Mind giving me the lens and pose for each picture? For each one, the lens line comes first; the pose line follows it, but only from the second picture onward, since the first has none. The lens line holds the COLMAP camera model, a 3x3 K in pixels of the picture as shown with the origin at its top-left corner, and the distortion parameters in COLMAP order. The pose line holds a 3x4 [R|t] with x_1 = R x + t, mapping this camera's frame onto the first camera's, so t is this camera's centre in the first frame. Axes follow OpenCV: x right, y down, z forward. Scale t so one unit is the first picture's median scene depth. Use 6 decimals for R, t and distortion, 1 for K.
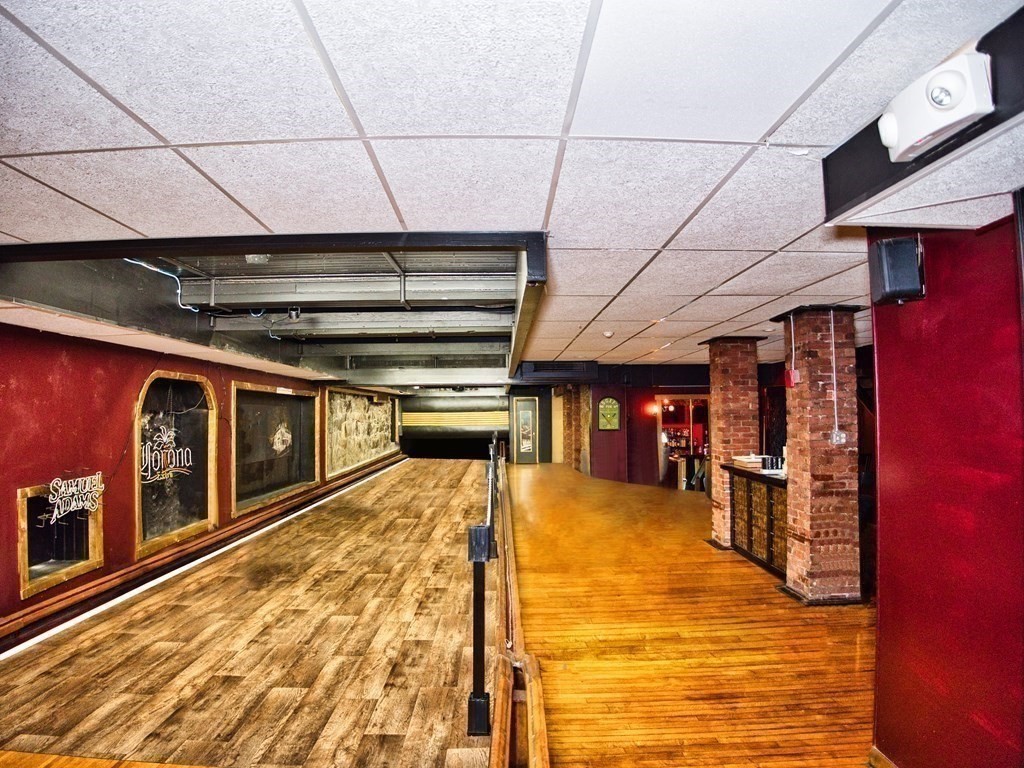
lens RADIAL K [[619.8, 0, 512.0], [0, 619.8, 384.0], [0, 0, 1]] dist [-0.101100, 0.002047]
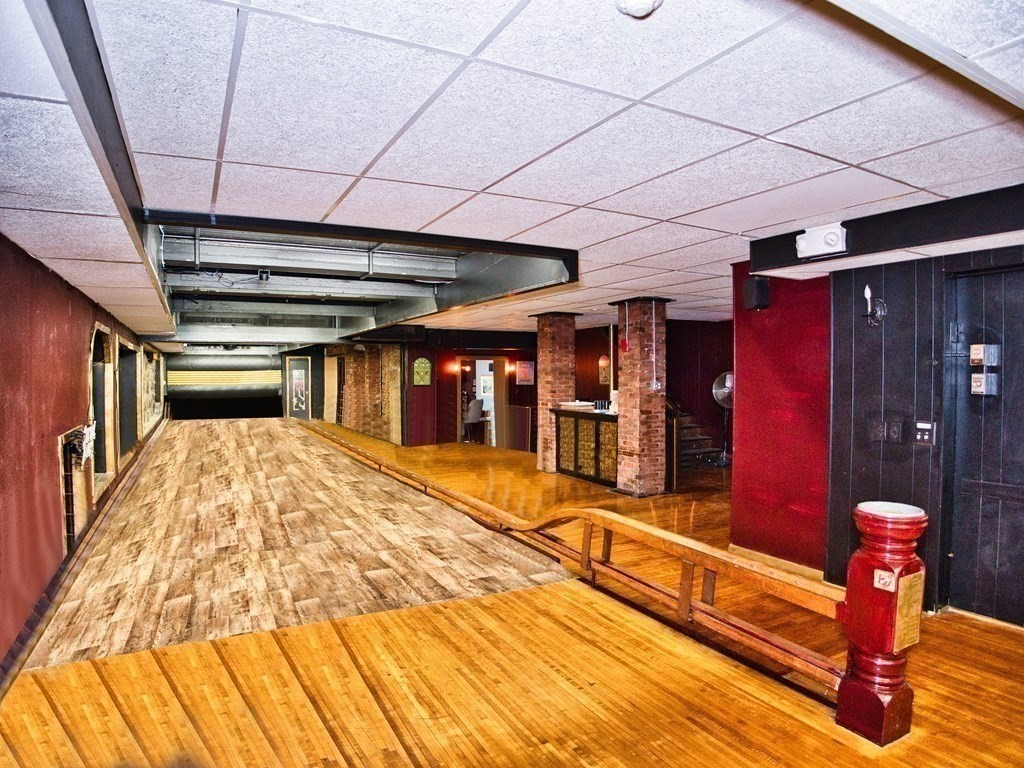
lens RADIAL K [[619.8, 0, 512.0], [0, 619.8, 384.0], [0, 0, 1]] dist [-0.101100, 0.002047]
pose [[0.891545, -0.001604, 0.452929, -0.408195], [-0.025881, 0.998179, 0.054479, 0.008483], [-0.452192, -0.060293, 0.889880, -0.182263]]
